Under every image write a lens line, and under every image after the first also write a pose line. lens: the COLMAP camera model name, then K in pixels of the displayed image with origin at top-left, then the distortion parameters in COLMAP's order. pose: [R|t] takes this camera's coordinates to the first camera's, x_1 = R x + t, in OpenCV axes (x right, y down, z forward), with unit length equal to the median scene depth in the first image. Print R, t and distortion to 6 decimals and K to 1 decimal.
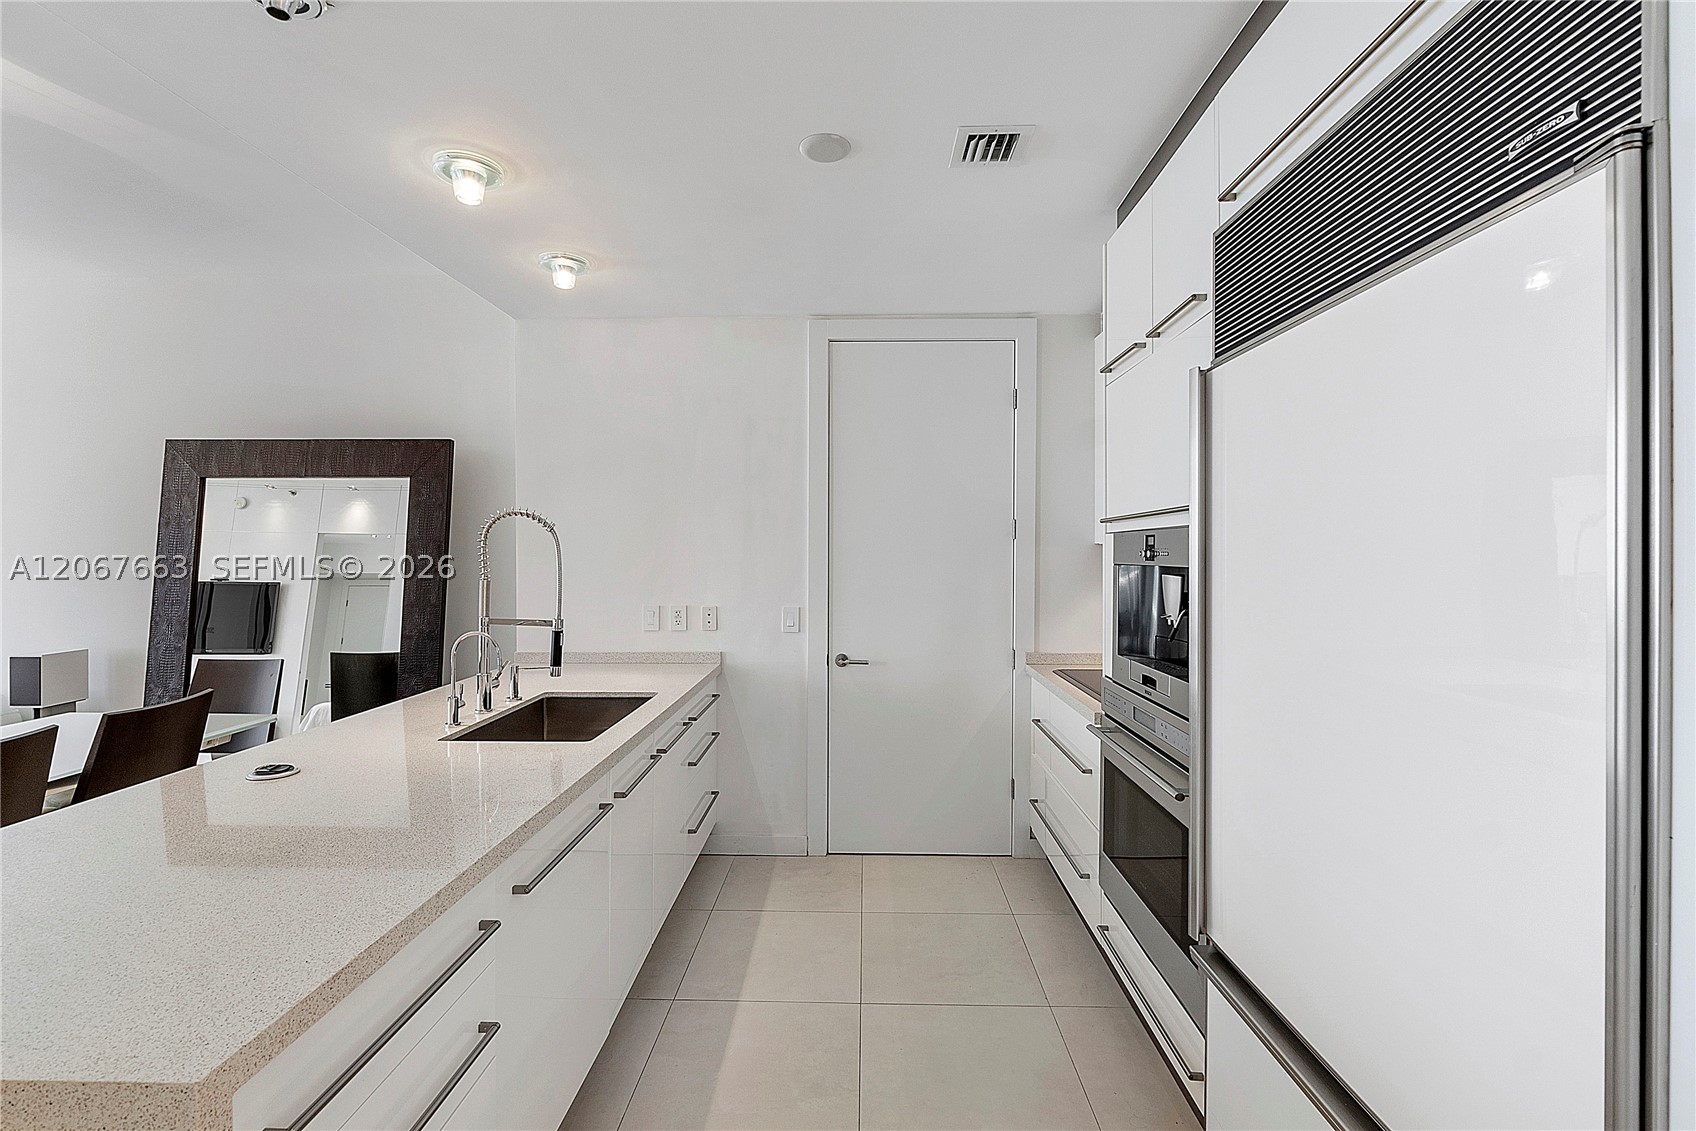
lens RADIAL K [[748.8, 0, 847.0], [0, 748.8, 551.9], [0, 0, 1]] dist [-0.015429, 0.000153]
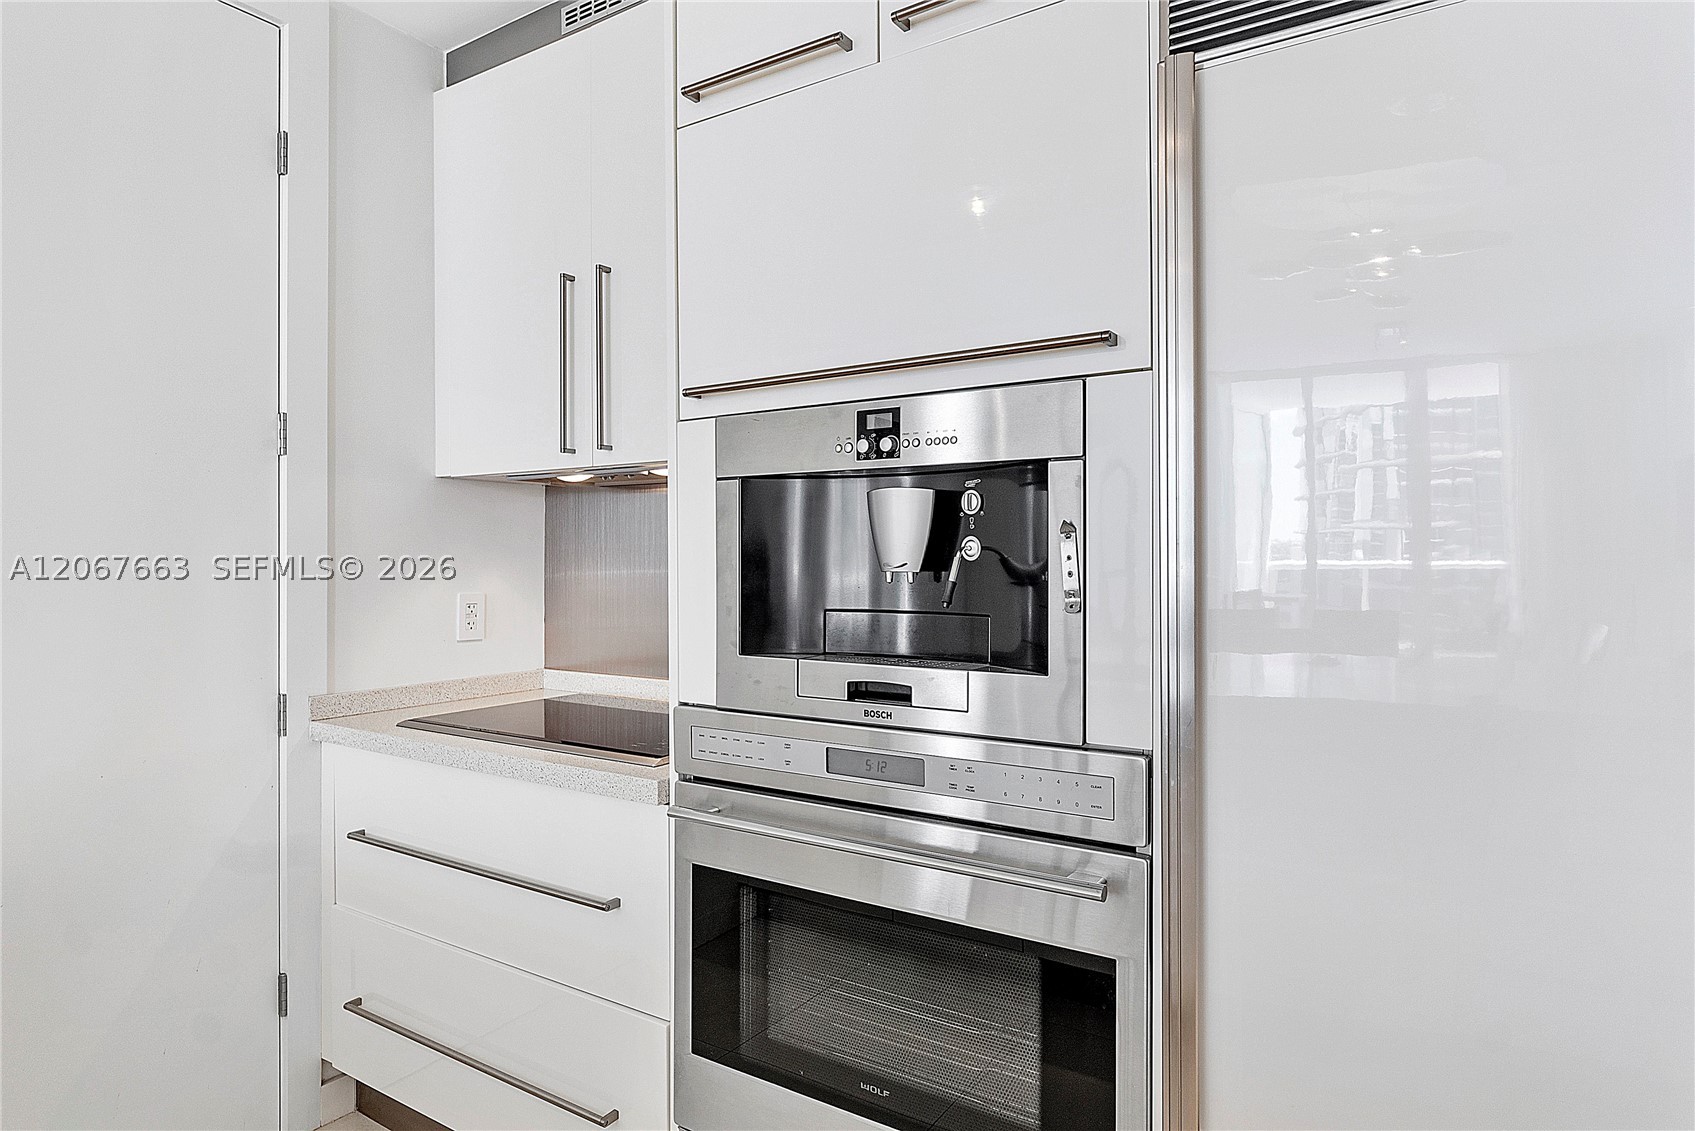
lens RADIAL K [[946.0, 0, 847.5], [0, 946.0, 565.5], [0, 0, 1]] dist [0.018369, 0.000297]
pose [[0.519575, -0.005137, 0.854409, -0.103889], [0.001024, 0.999985, 0.005390, 0.050001], [-0.854424, -0.001925, 0.519572, 0.409958]]
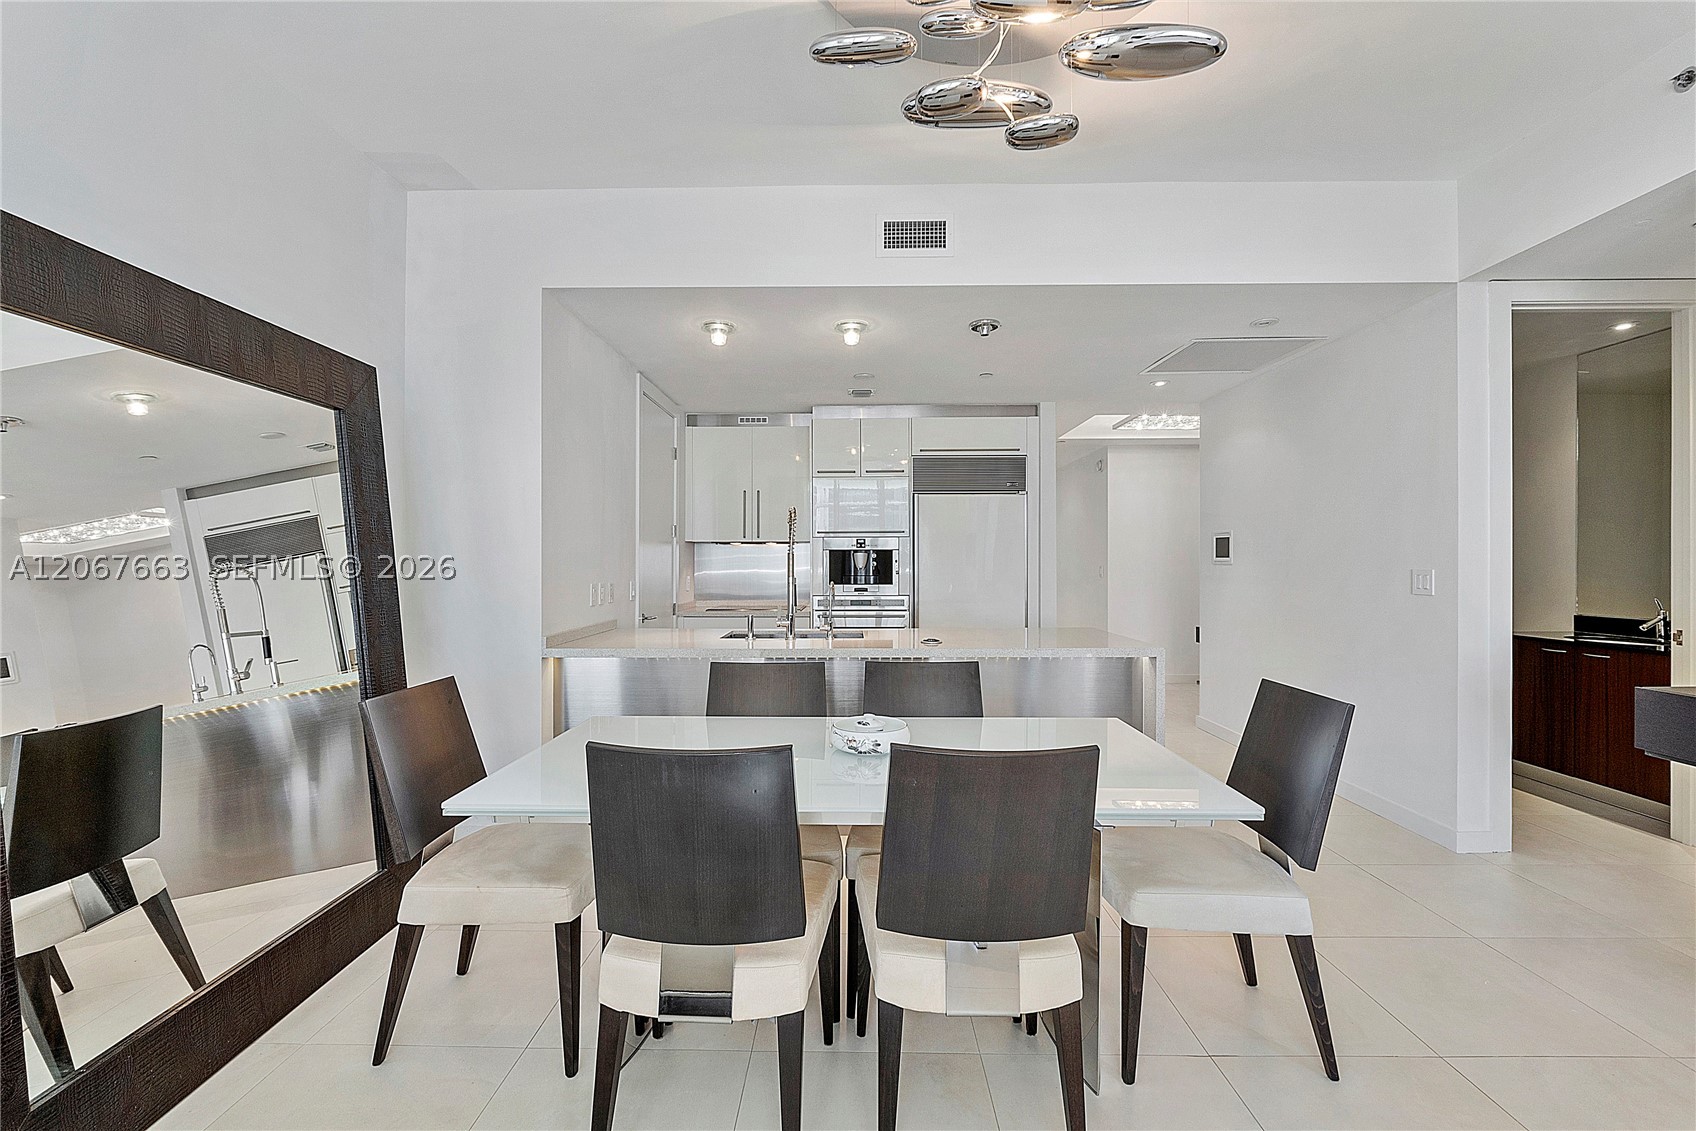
lens RADIAL K [[711.0, 0, 848.0], [0, 711.0, 565.5], [0, 0, 1]] dist [0.001961, 0.000394]
pose [[-0.006981, 0.000789, 0.999975, -1.431032], [0.003056, 0.999995, -0.000768, 0.050166], [-0.999971, 0.003051, -0.006983, 0.647743]]
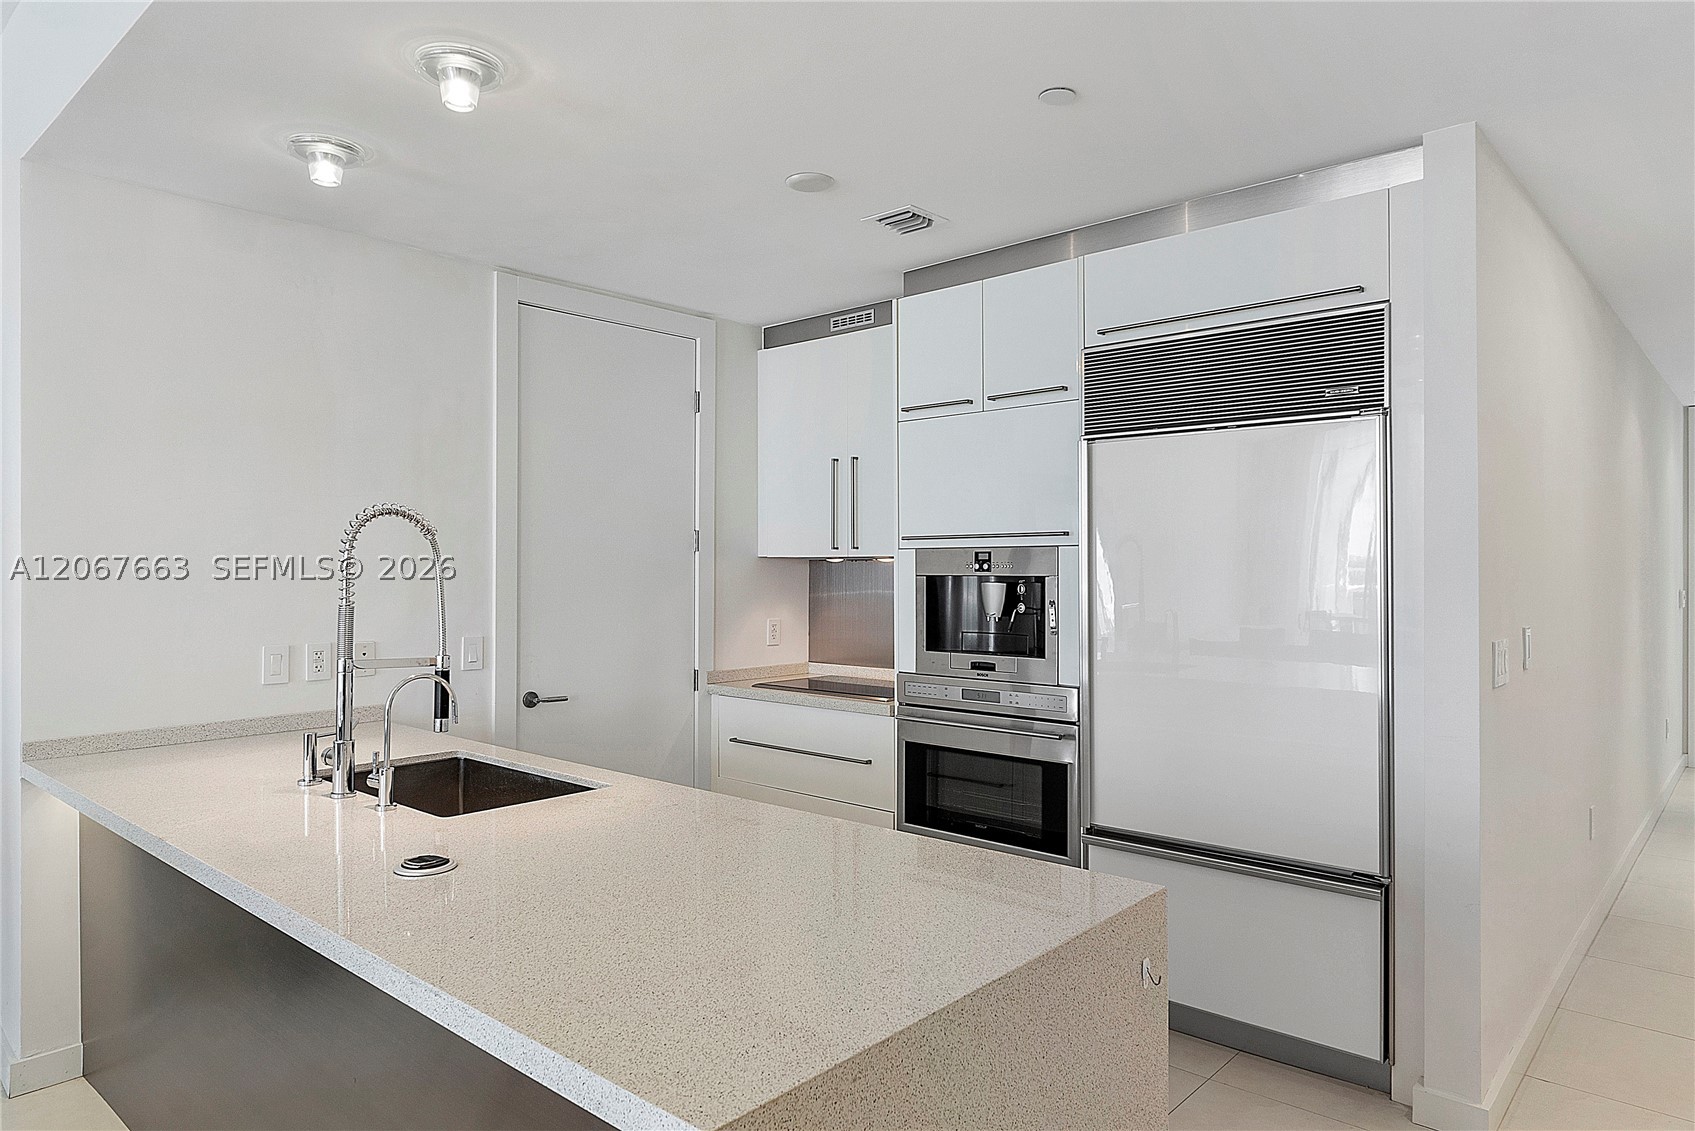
lens RADIAL K [[1045.2, 0, 847.5], [0, 1045.2, 565.5], [0, 0, 1]] dist [0.002261, 0.000811]
pose [[0.649992, 0.000730, 0.759941, -0.676770], [0.001071, 0.999998, -0.001876, 0.002604], [-0.759941, 0.002033, 0.649989, 0.004649]]
